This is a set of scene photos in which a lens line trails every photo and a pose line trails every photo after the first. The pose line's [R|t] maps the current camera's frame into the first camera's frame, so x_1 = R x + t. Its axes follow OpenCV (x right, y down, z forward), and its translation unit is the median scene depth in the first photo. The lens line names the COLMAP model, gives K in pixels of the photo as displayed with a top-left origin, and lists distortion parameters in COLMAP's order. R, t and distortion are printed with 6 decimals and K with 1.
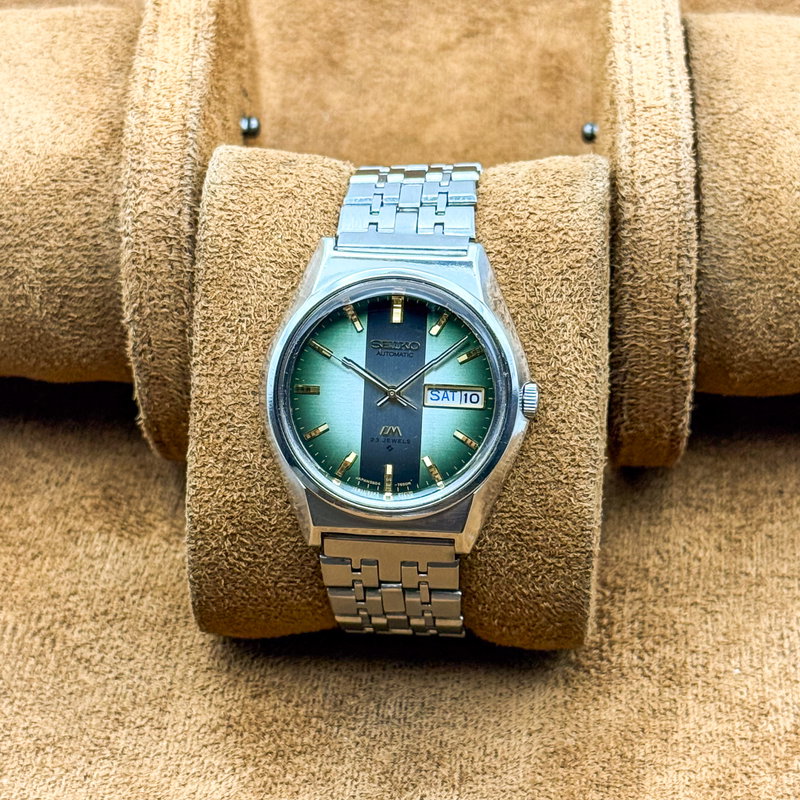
lens RADIAL K [[2344.7, 0, 400.0], [0, 2344.7, 400.0], [0, 0, 1]] dist [0.079144, 0.516609]
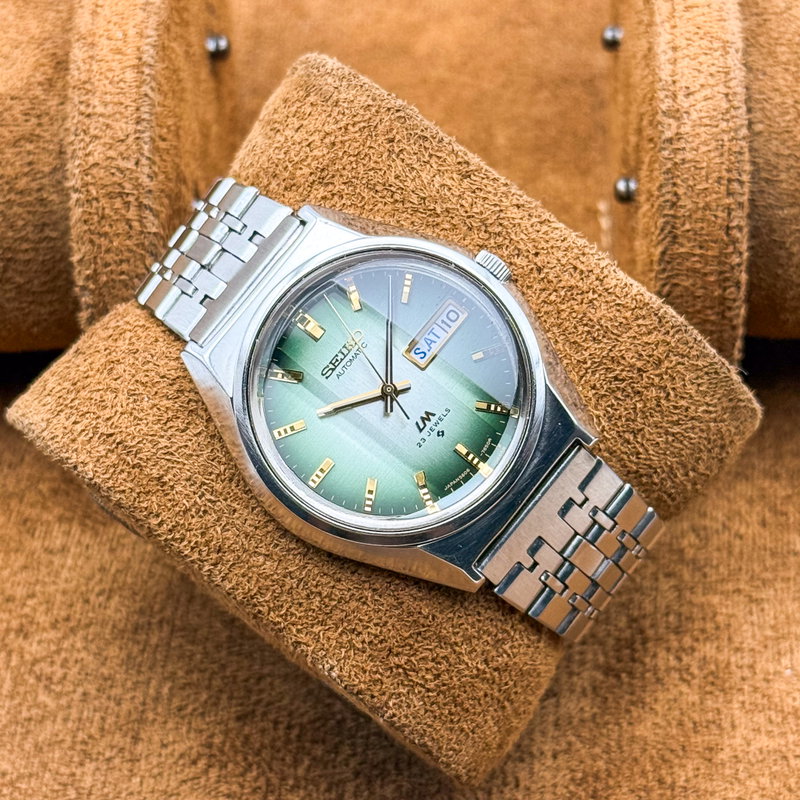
lens RADIAL K [[2344.7, 0, 400.0], [0, 2344.7, 400.0], [0, 0, 1]] dist [0.079144, 0.516609]
pose [[0.593759, -0.788008, 0.162769, -0.132790], [0.802579, 0.594471, -0.049703, 0.041779], [-0.057595, 0.160147, 0.985411, 0.194963]]
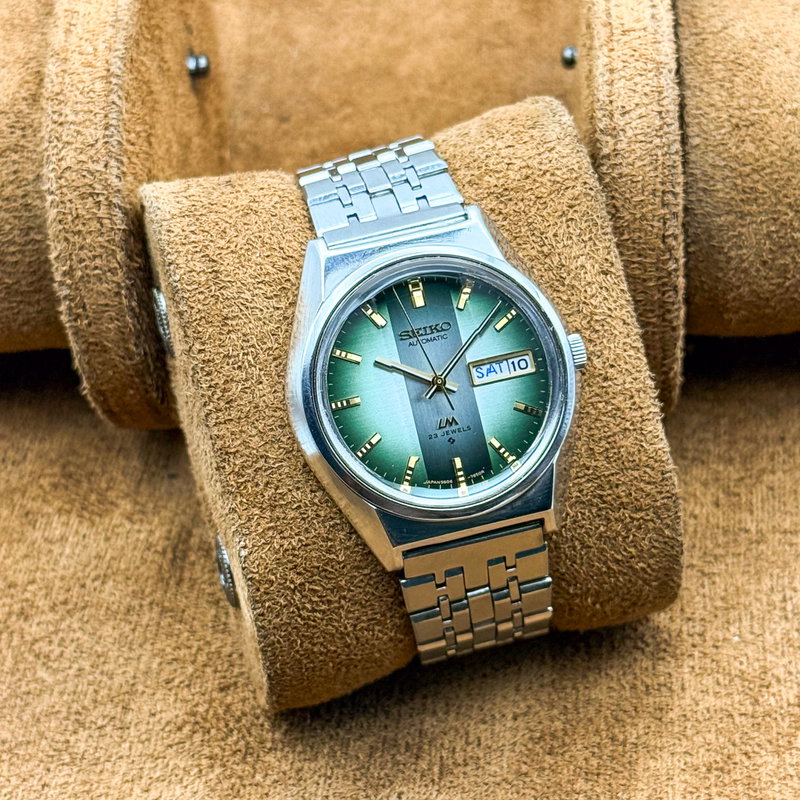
lens RADIAL K [[2344.7, 0, 400.0], [0, 2344.7, 400.0], [0, 0, 1]] dist [0.079144, 0.516609]
pose [[0.942805, -0.261464, 0.206775, -0.203092], [0.273433, 0.961389, -0.031075, 0.027633], [-0.190666, 0.085837, 0.977895, 0.108812]]
